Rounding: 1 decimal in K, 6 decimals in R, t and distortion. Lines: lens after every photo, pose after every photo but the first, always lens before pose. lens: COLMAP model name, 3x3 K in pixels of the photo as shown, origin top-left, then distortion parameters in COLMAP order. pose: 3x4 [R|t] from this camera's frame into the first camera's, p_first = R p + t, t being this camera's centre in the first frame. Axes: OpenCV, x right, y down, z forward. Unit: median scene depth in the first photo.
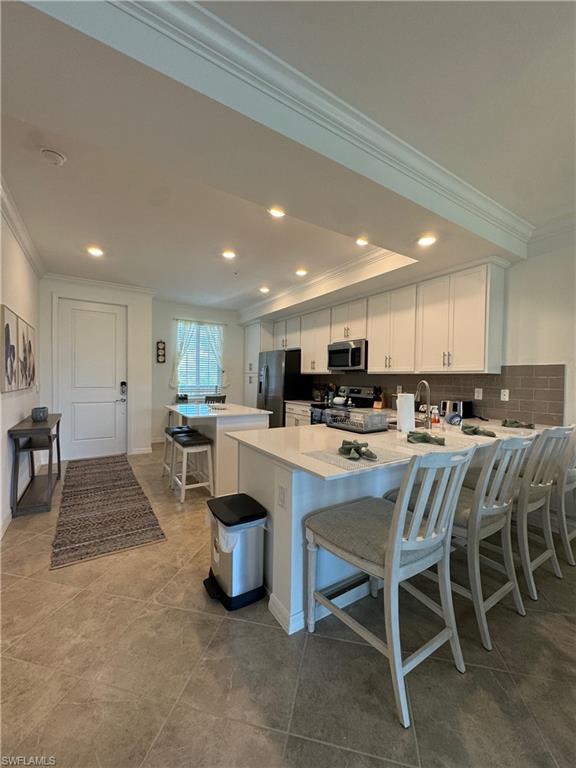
lens RADIAL K [[307.3, 0, 288.3], [0, 307.3, 384.2], [0, 0, 1]] dist [-0.002240, 0.000137]
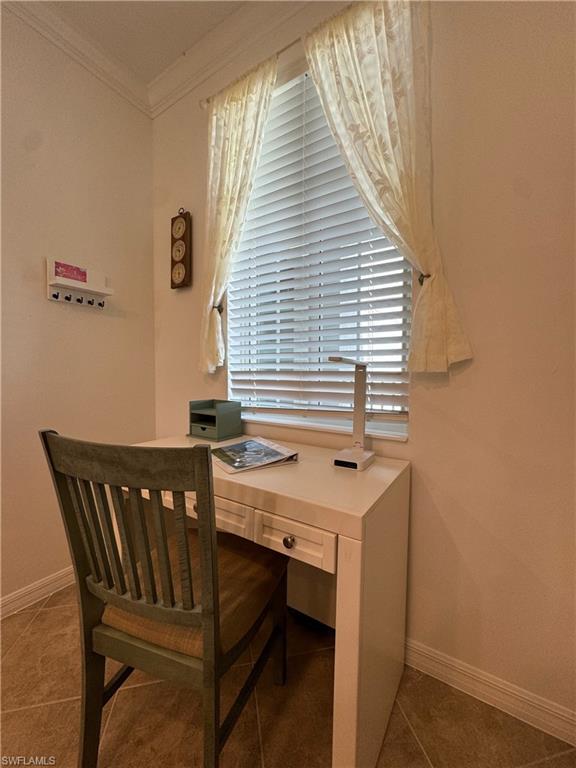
lens RADIAL K [[307.3, 0, 288.3], [0, 307.3, 384.2], [0, 0, 1]] dist [-0.002240, 0.000137]
pose [[0.415444, 0.030197, -0.909117, -0.146418], [-0.018013, 0.999526, 0.024969, 0.018911], [0.909440, 0.006002, 0.415791, 1.371645]]
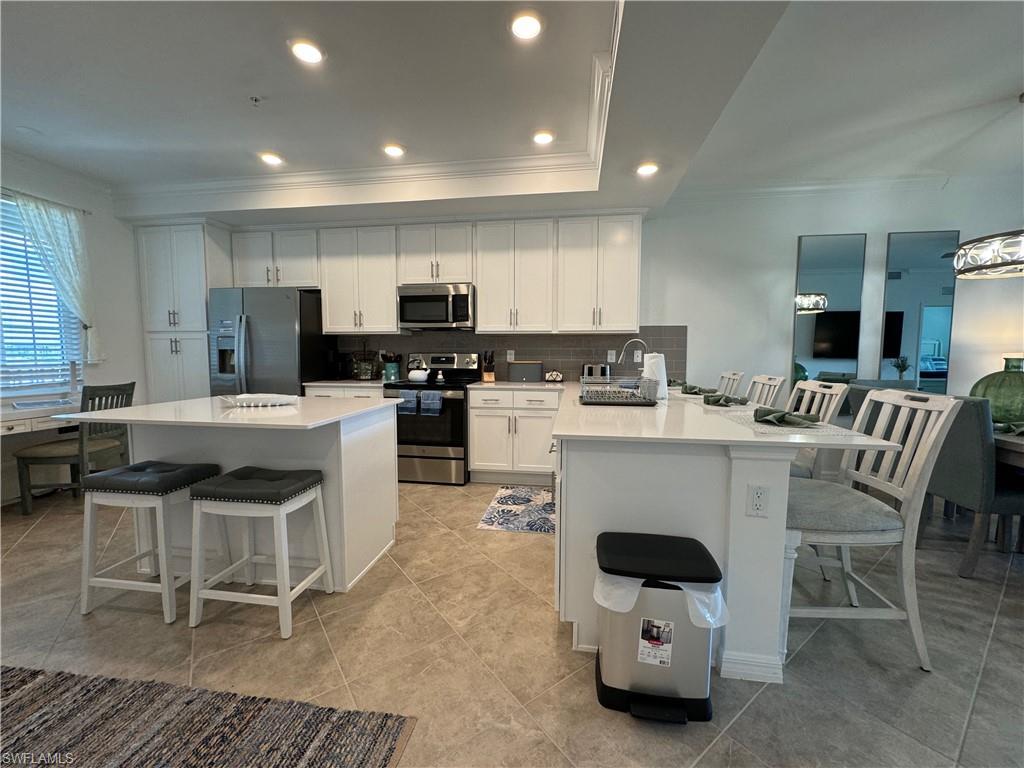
lens RADIAL K [[409.8, 0, 512.8], [0, 409.8, 384.7], [0, 0, 1]] dist [-0.002240, 0.000137]
pose [[0.658883, -0.072972, 0.748698, -0.394423], [0.022886, 0.996768, 0.077009, 0.012070], [-0.751898, -0.033606, 0.658423, 0.318490]]
